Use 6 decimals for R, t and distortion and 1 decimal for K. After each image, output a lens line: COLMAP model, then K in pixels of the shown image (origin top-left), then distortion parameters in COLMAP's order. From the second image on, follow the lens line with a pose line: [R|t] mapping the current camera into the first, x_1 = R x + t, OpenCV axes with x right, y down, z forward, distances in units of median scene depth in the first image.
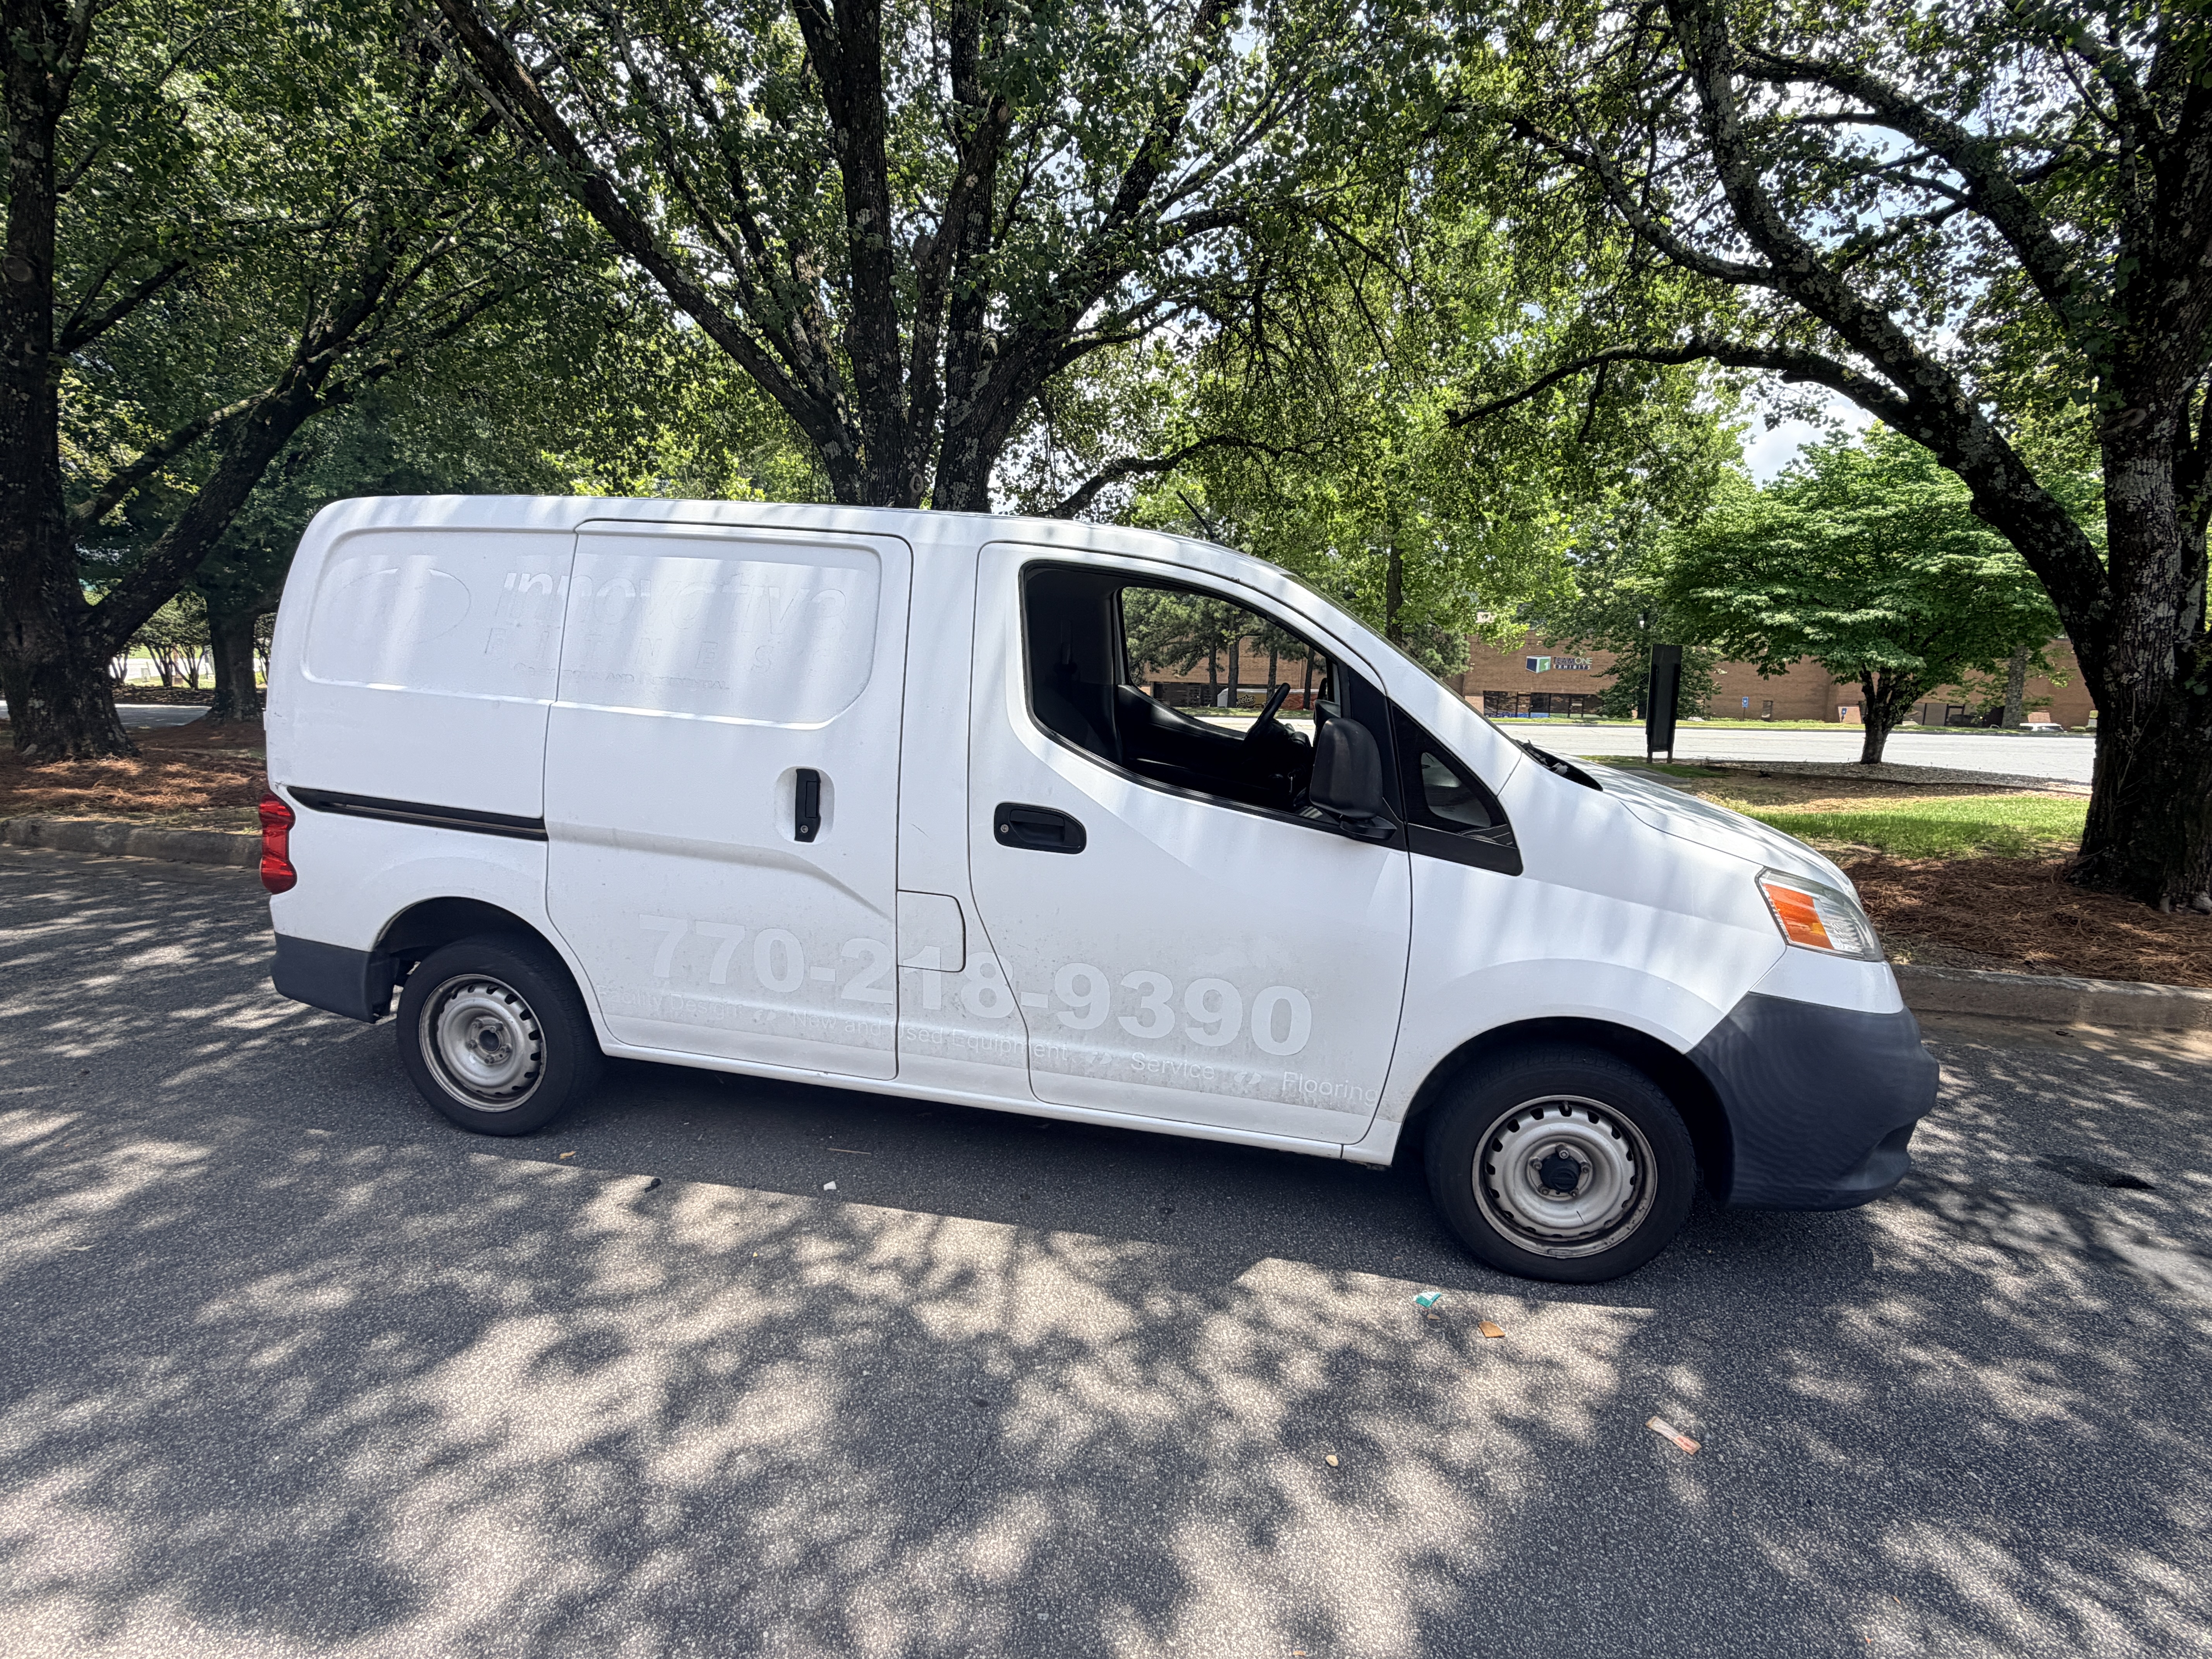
lens RADIAL K [[1196.2, 0, 1106.0], [0, 1196.2, 829.5], [0, 0, 1]] dist [0.003675, 0.001624]
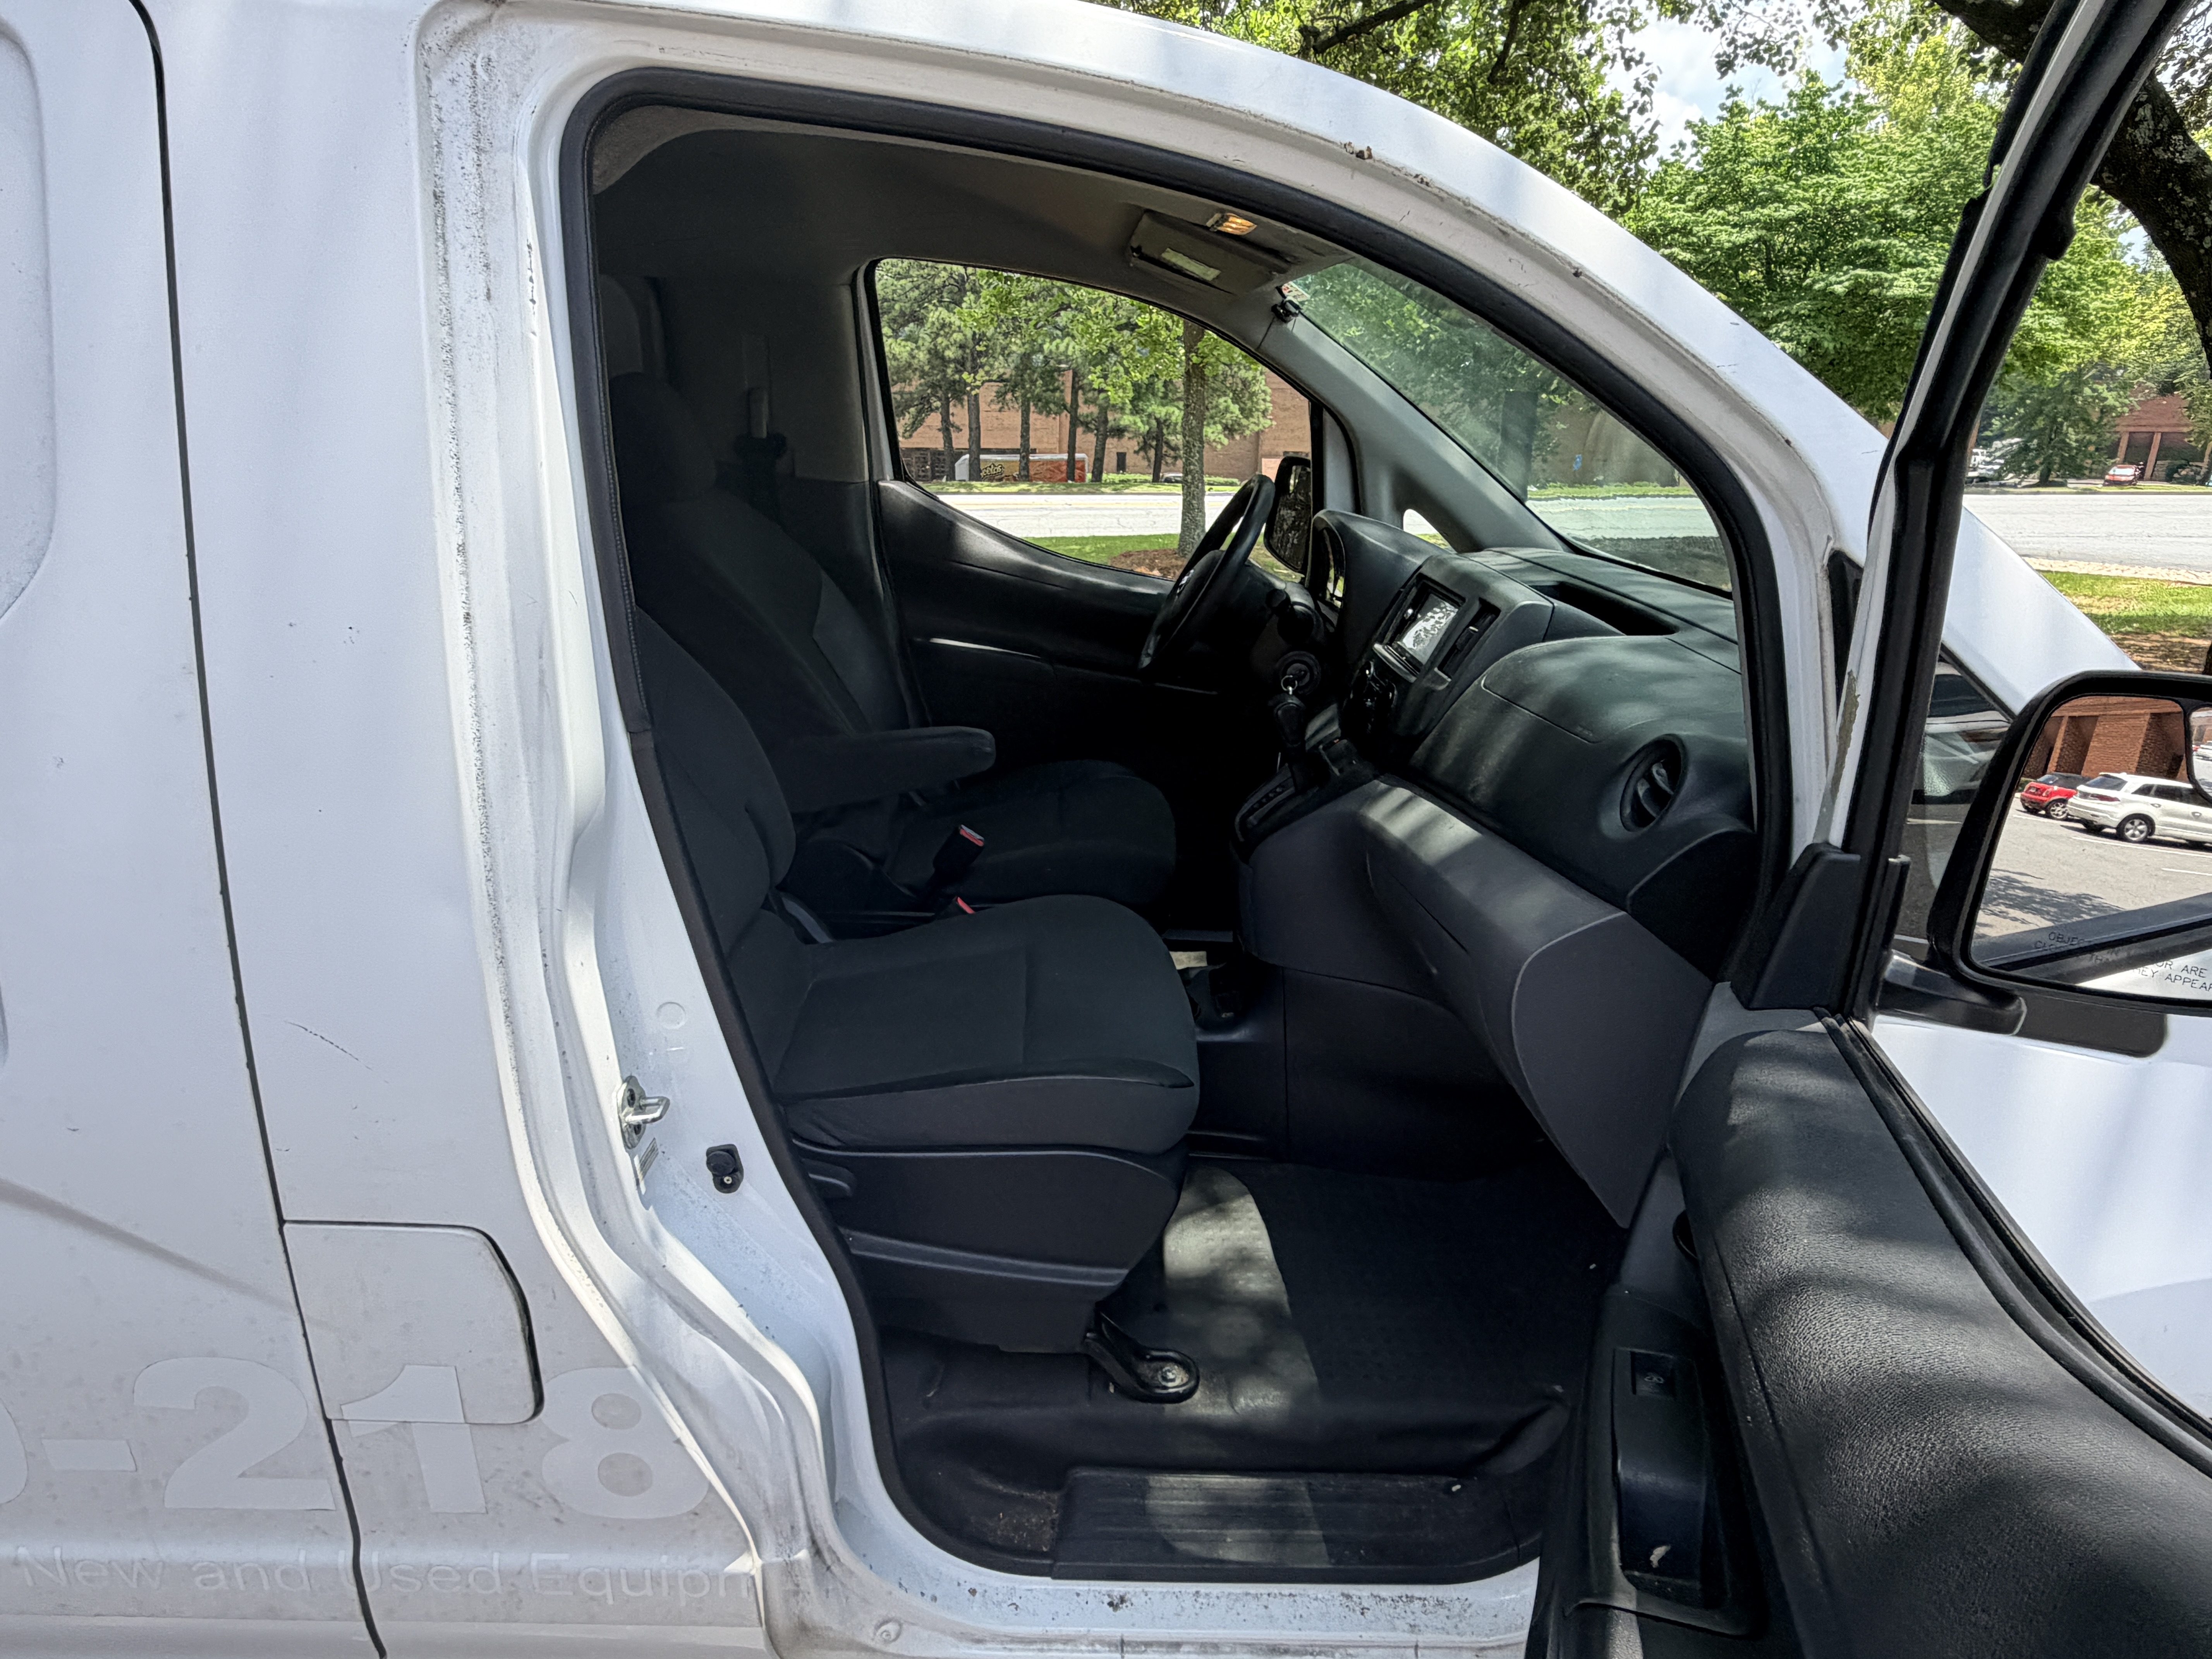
lens RADIAL K [[1331.0, 0, 1106.0], [0, 1331.0, 829.5], [0, 0, 1]] dist [0.000864, 0.001055]
pose [[0.975279, -0.078715, 0.206484, -0.008397], [0.044498, 0.985222, 0.165403, -0.026641], [-0.216452, -0.152126, 0.964368, 0.177736]]
